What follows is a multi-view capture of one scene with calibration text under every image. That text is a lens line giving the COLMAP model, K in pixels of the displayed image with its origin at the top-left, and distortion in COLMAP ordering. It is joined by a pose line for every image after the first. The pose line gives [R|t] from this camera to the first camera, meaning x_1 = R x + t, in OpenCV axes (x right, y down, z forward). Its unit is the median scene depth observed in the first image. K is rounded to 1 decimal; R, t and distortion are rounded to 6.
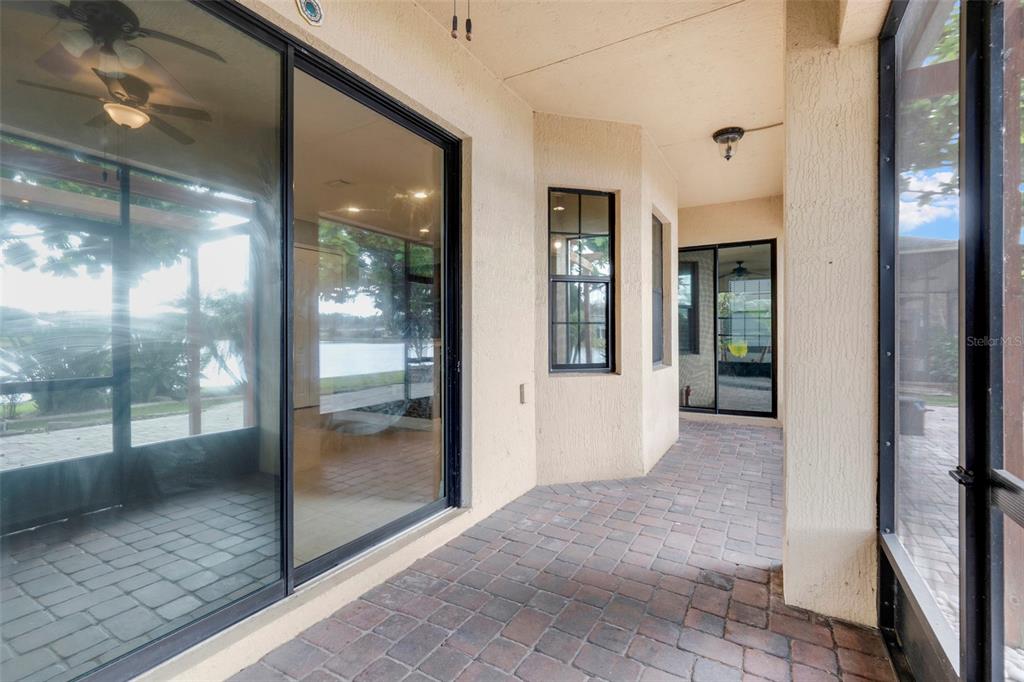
lens RADIAL K [[460.6, 0, 513.6], [0, 460.6, 336.6], [0, 0, 1]] dist [-0.001484, -0.000108]
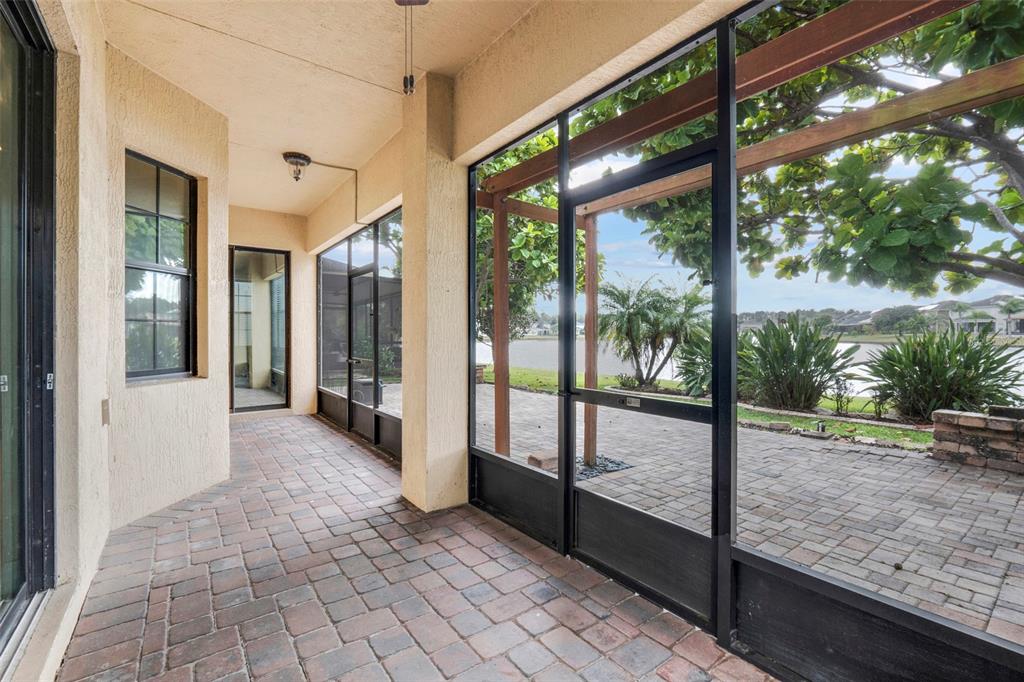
lens RADIAL K [[438.2, 0, 514.3], [0, 438.2, 334.5], [0, 0, 1]] dist [0.000899, 0.000326]
pose [[0.394280, 0.002899, 0.918986, -0.364046], [0.002645, 0.999987, -0.004289, 0.001364], [-0.918987, 0.004122, 0.394267, 0.096298]]
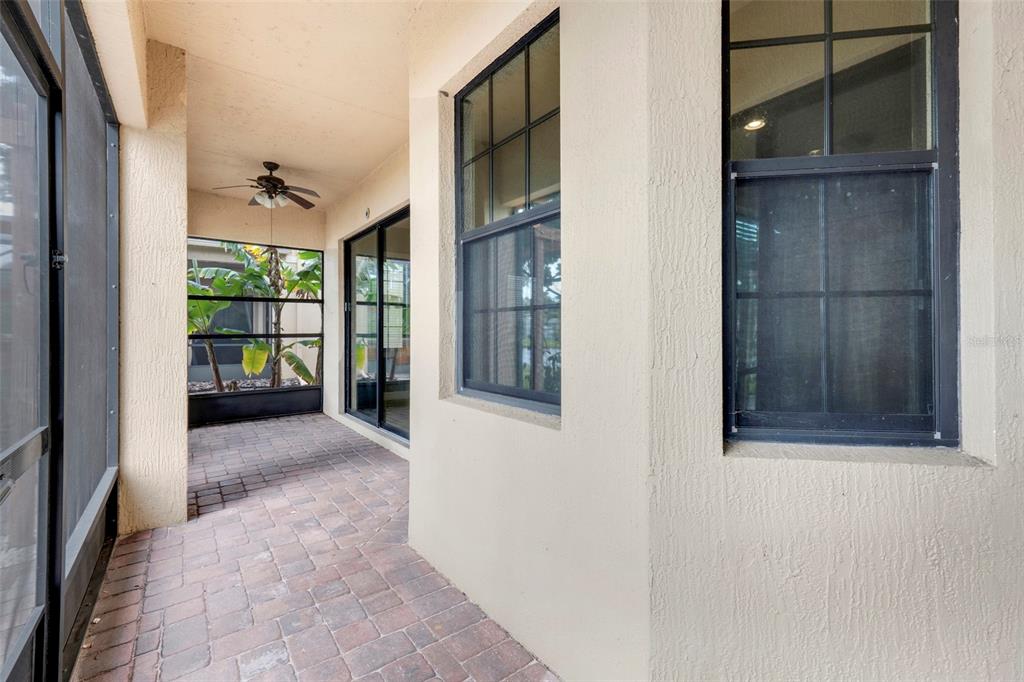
lens RADIAL K [[438.2, 0, 514.3], [0, 438.2, 334.5], [0, 0, 1]] dist [0.000899, 0.000326]
pose [[-0.393468, 0.000265, -0.919338, 0.902974], [-0.002145, 0.999997, 0.001206, -0.004498], [0.919336, 0.002446, -0.393466, 1.550518]]
